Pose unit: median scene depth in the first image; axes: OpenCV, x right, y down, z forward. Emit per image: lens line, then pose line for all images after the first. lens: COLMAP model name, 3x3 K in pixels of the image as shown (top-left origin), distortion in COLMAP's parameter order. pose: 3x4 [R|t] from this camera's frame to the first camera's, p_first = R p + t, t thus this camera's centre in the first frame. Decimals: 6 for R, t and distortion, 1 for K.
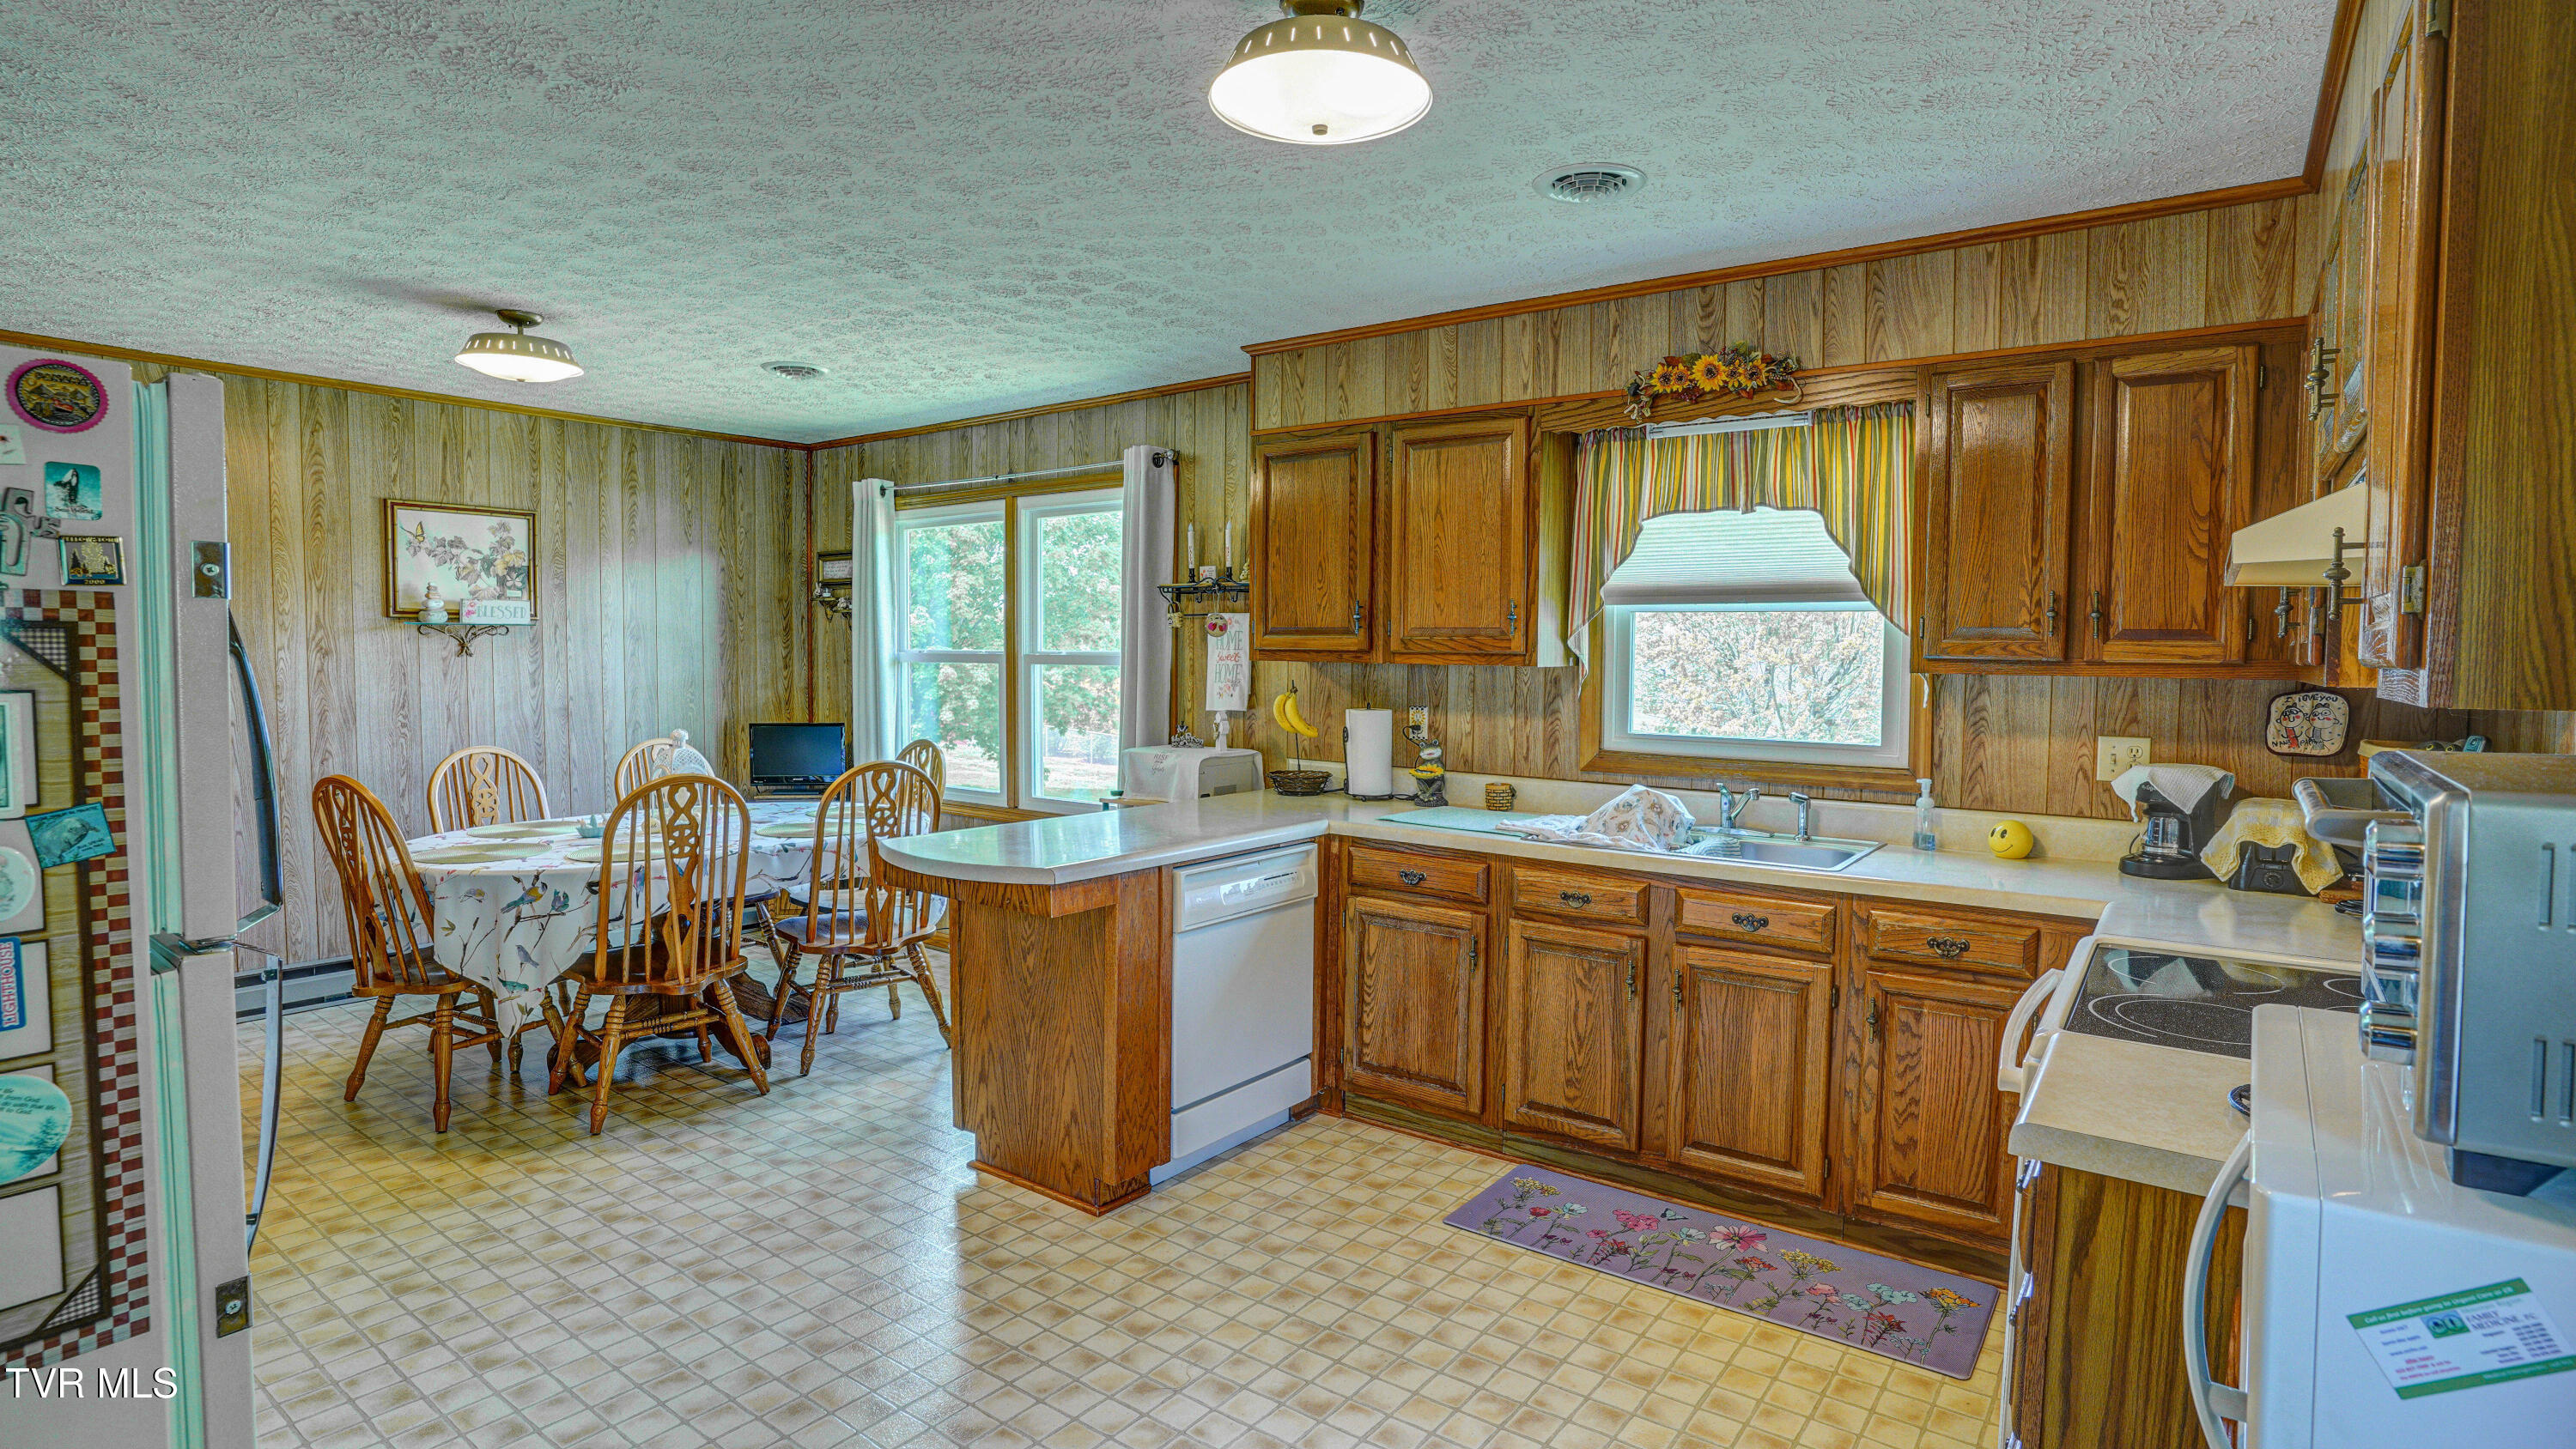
lens RADIAL K [[1266.8, 0, 1294.8], [0, 1266.8, 724.1], [0, 0, 1]] dist [-0.082127, 0.038312]
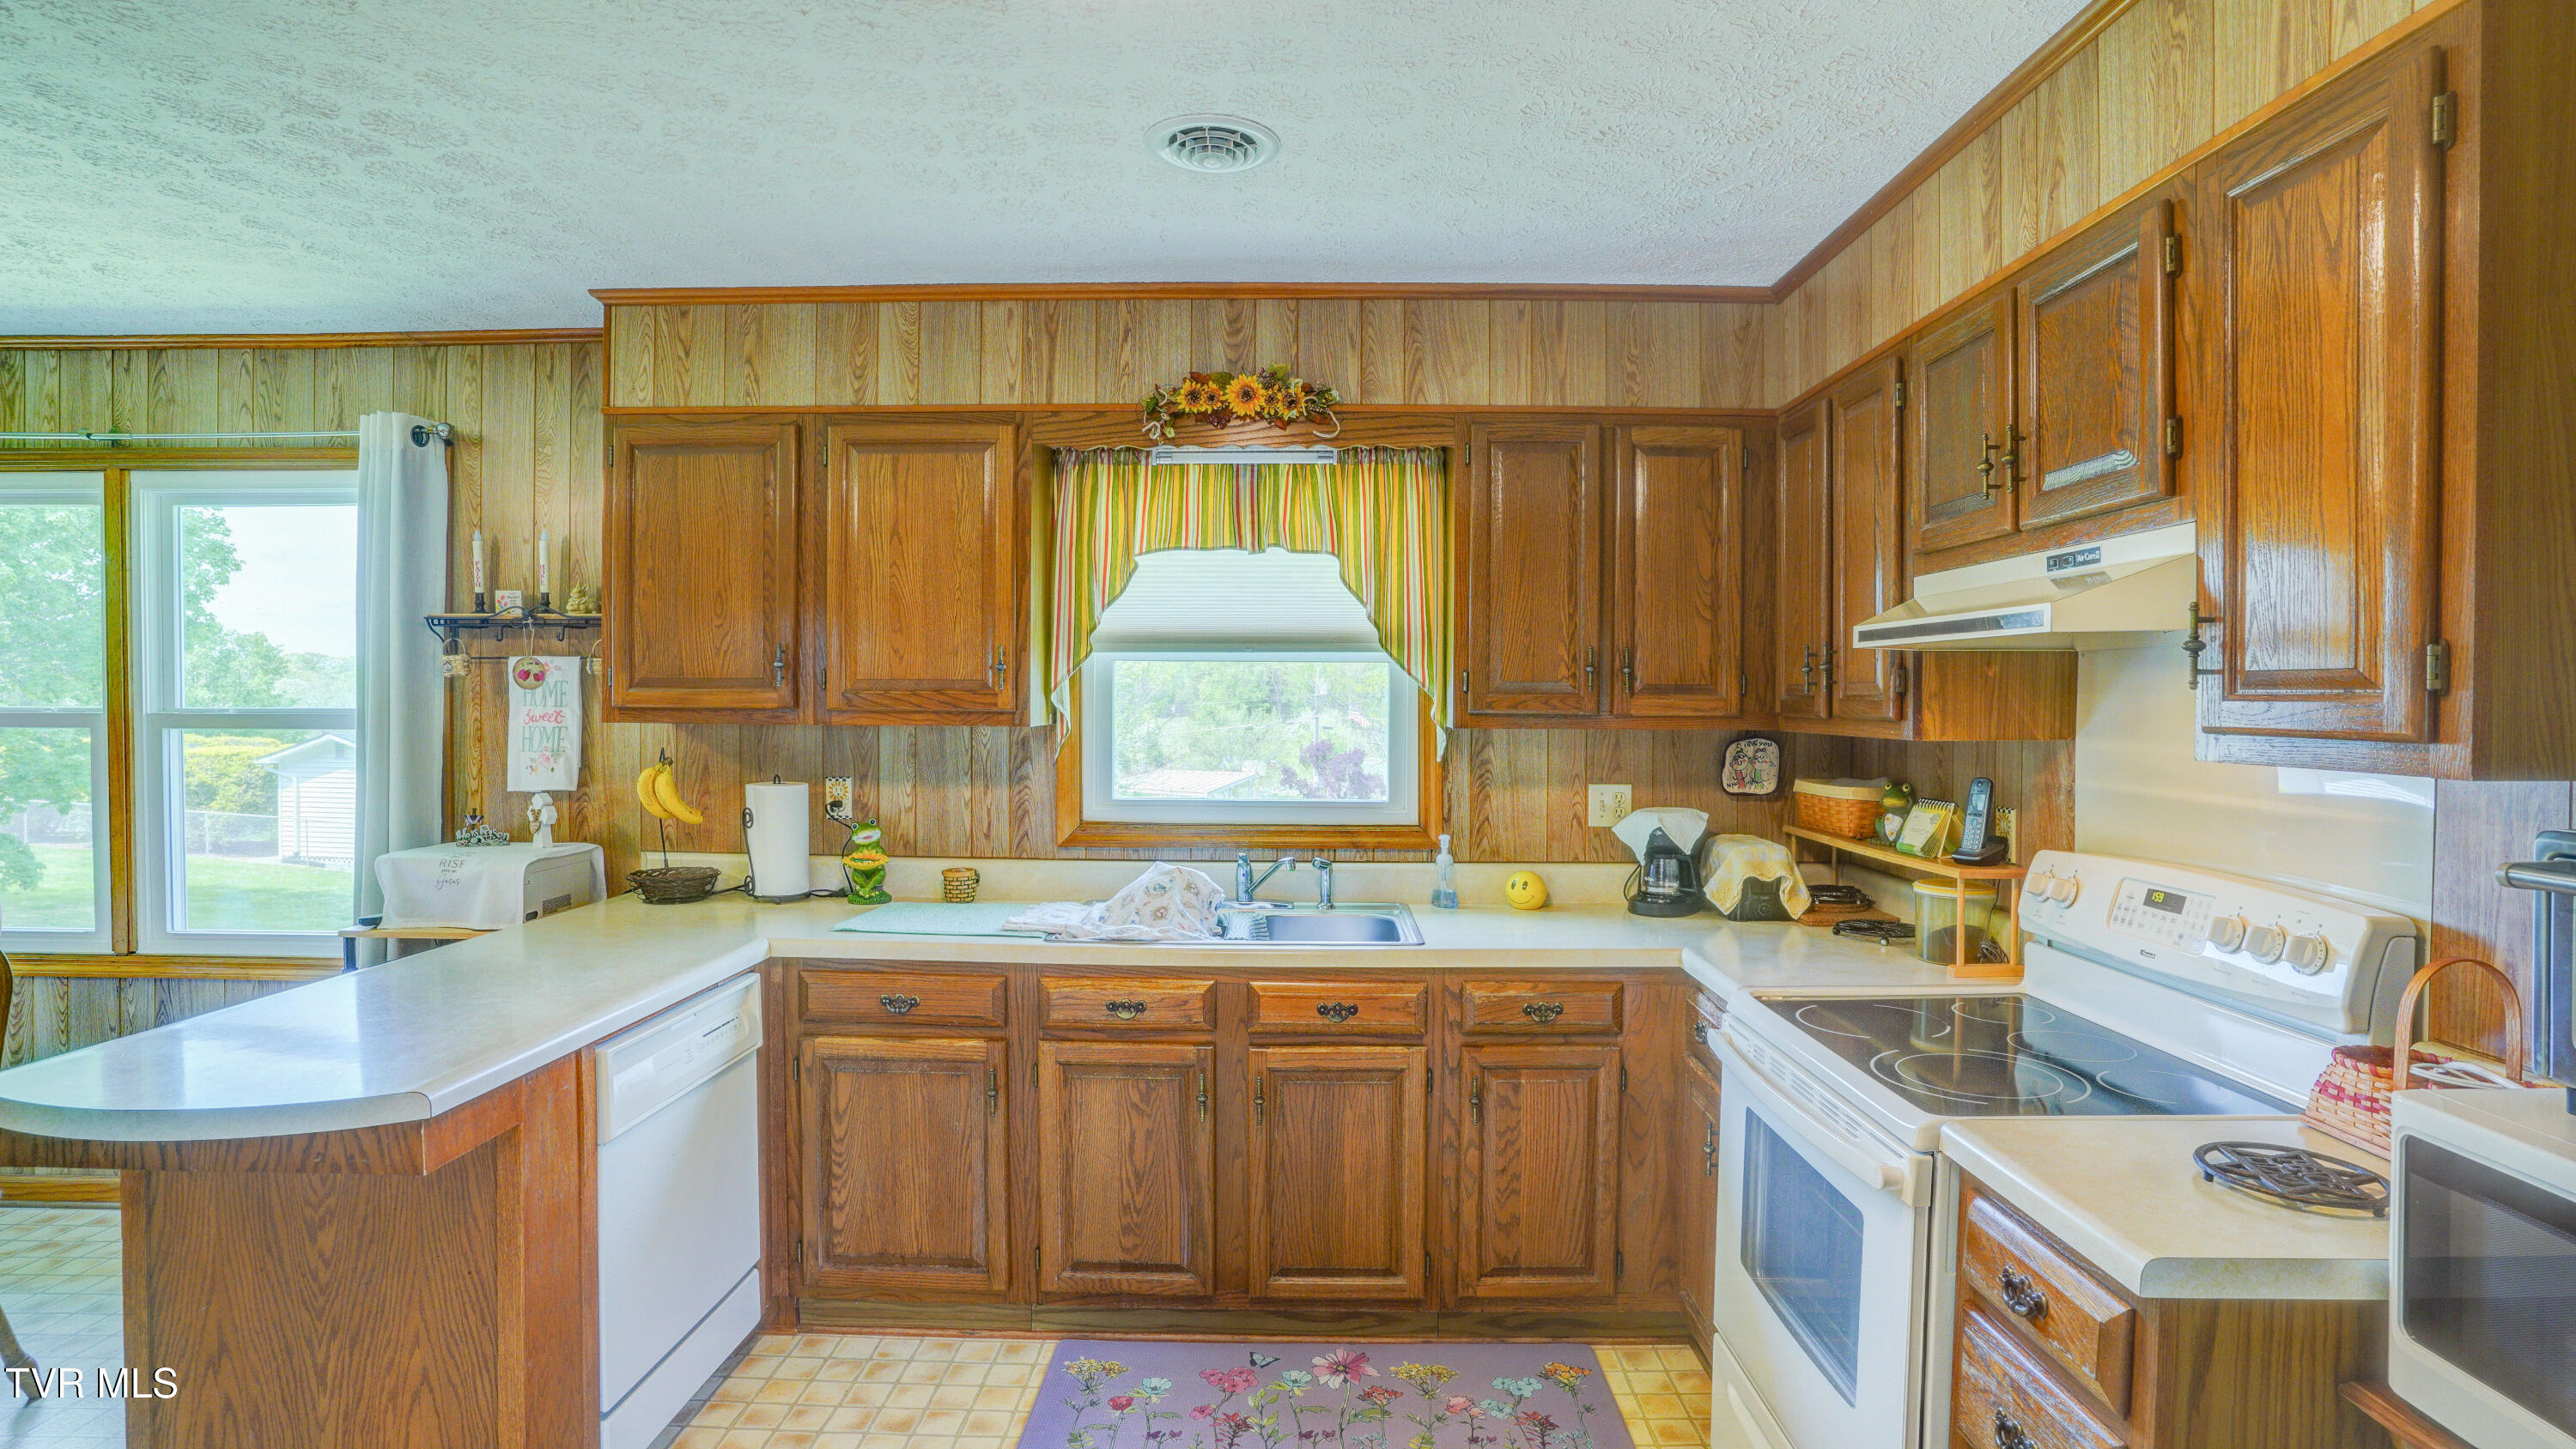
lens RADIAL K [[1266.8, 0, 1294.8], [0, 1266.8, 724.1], [0, 0, 1]] dist [-0.082127, 0.038312]
pose [[0.811939, -0.017619, 0.583477, -0.153476], [0.036517, 0.999120, -0.020646, -0.024541], [-0.582600, 0.038070, 0.811867, 0.234282]]
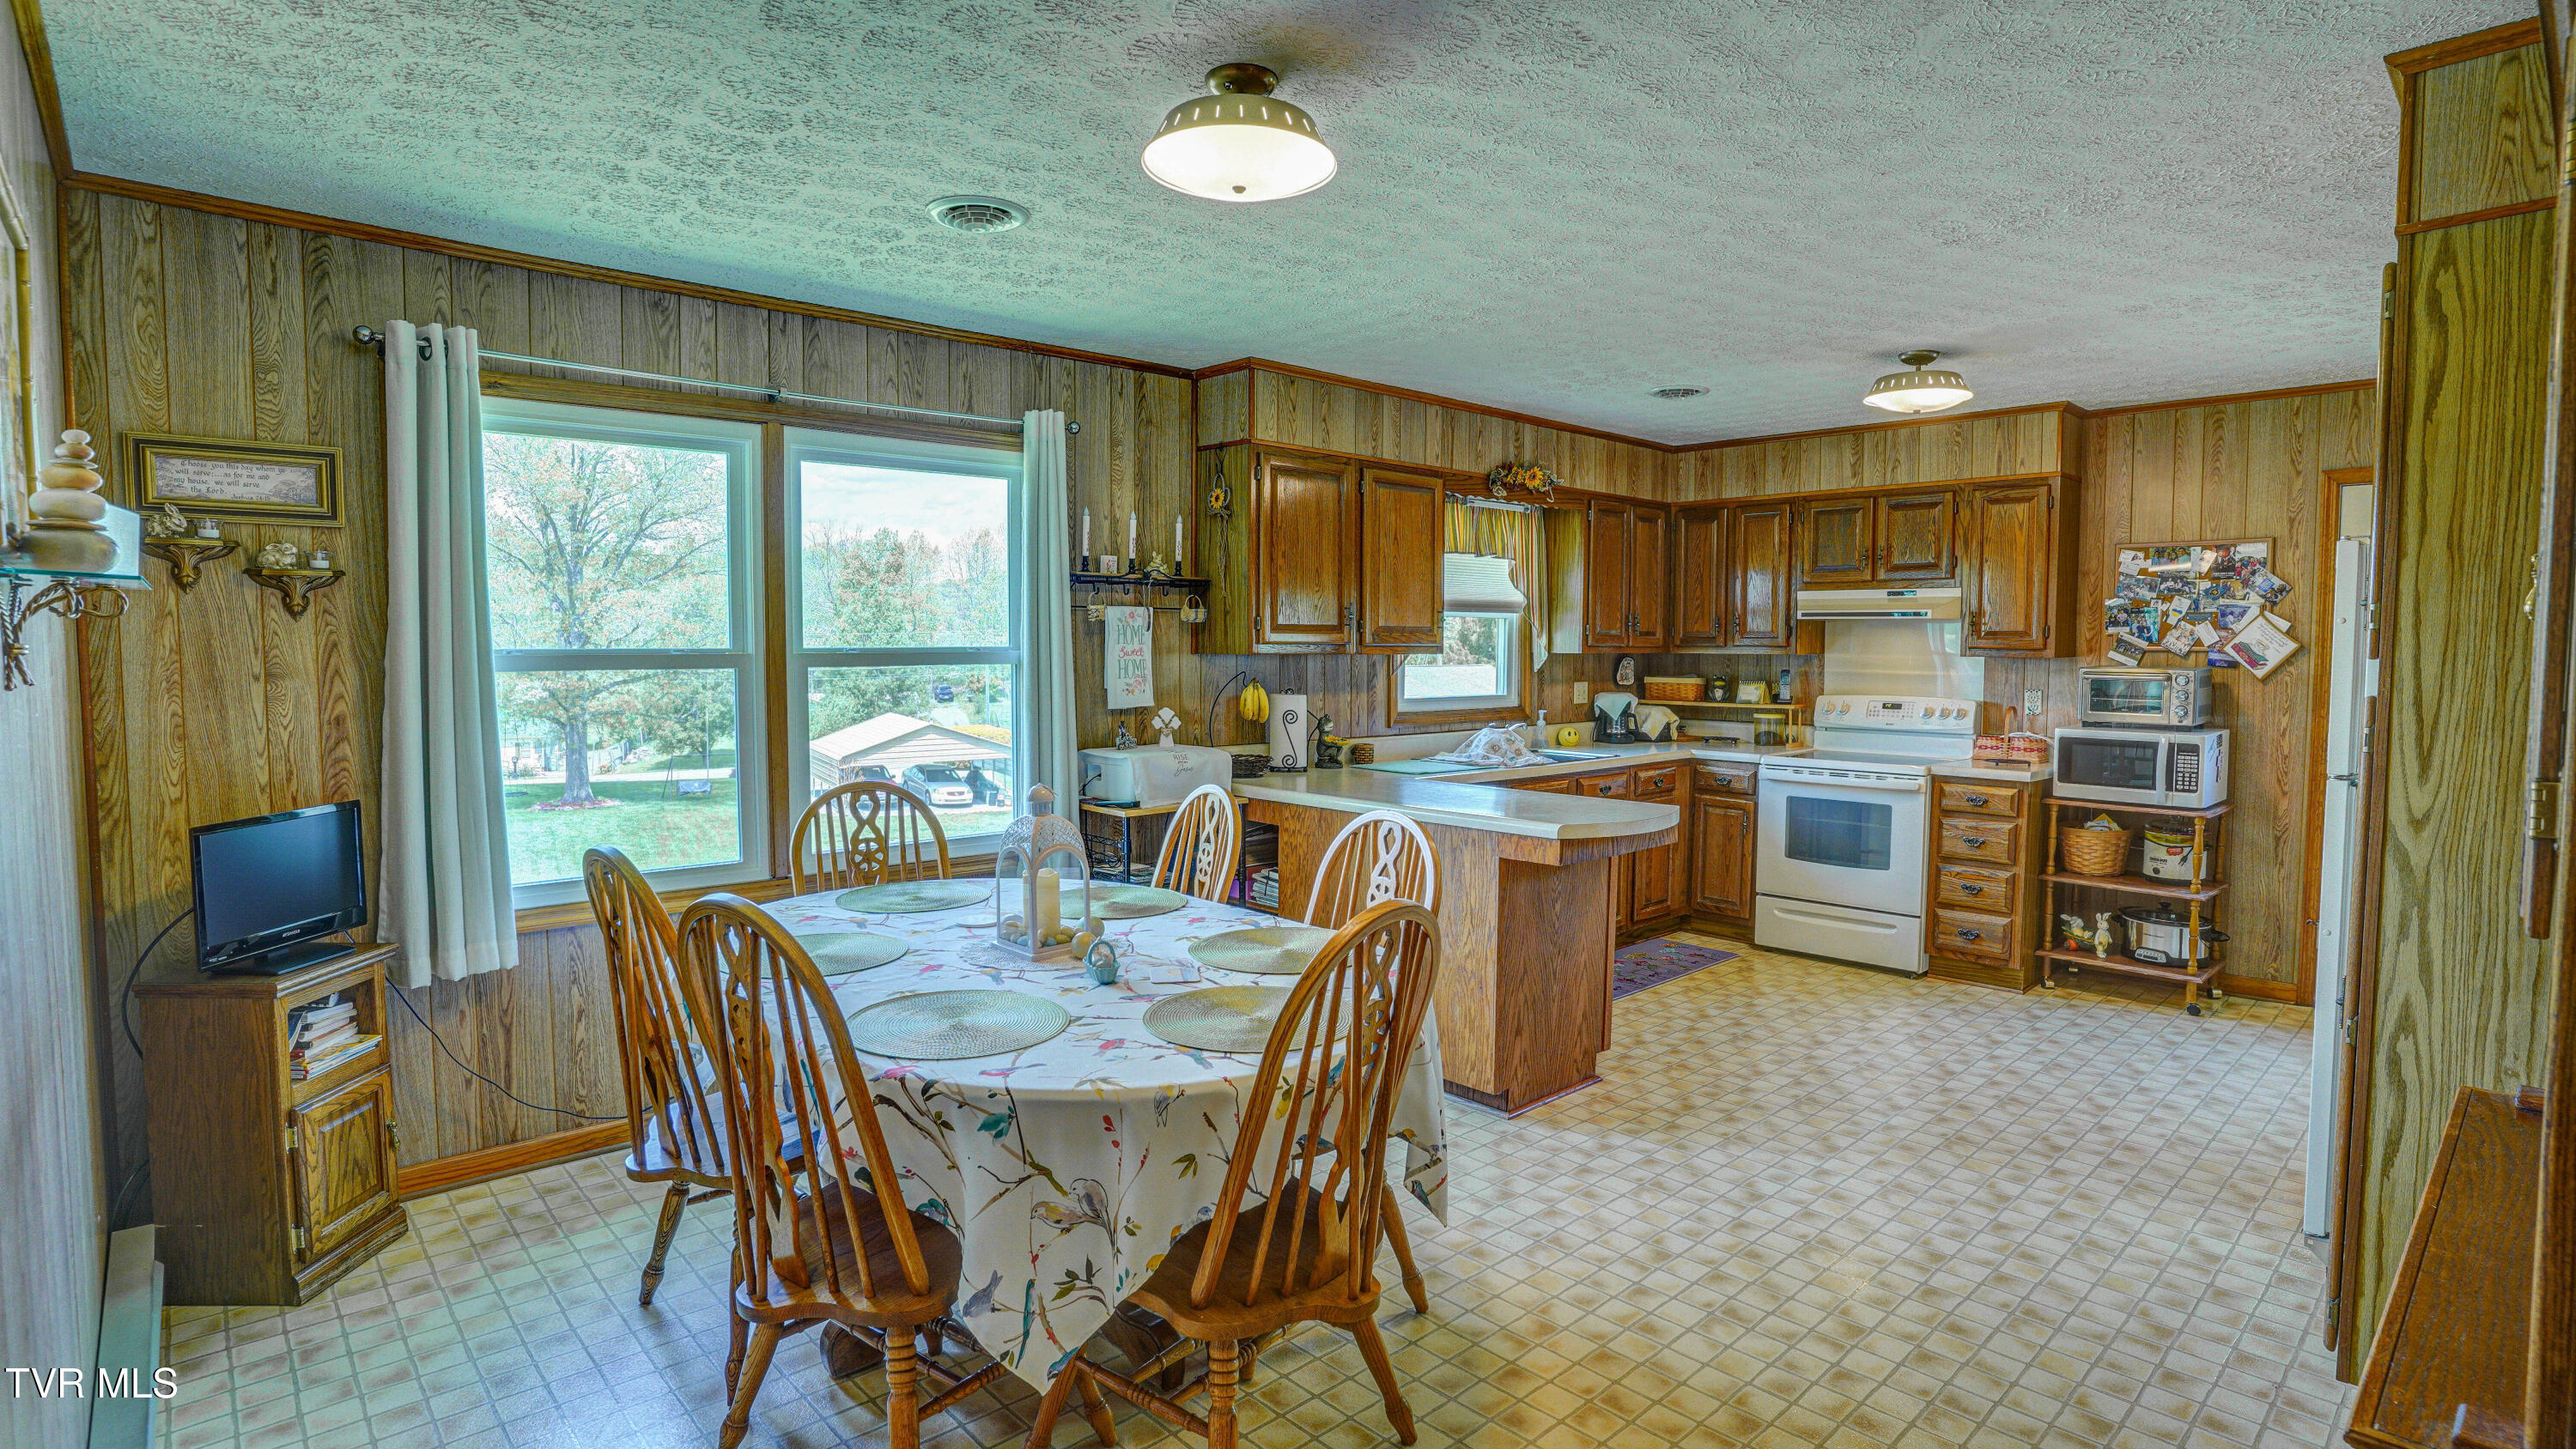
lens RADIAL K [[1266.8, 0, 1294.8], [0, 1266.8, 724.1], [0, 0, 1]] dist [-0.082127, 0.038312]
pose [[0.184793, -0.072275, 0.980116, -1.289471], [0.055931, 0.996449, 0.062934, -0.068280], [-0.981185, 0.043189, 0.188179, 0.919542]]
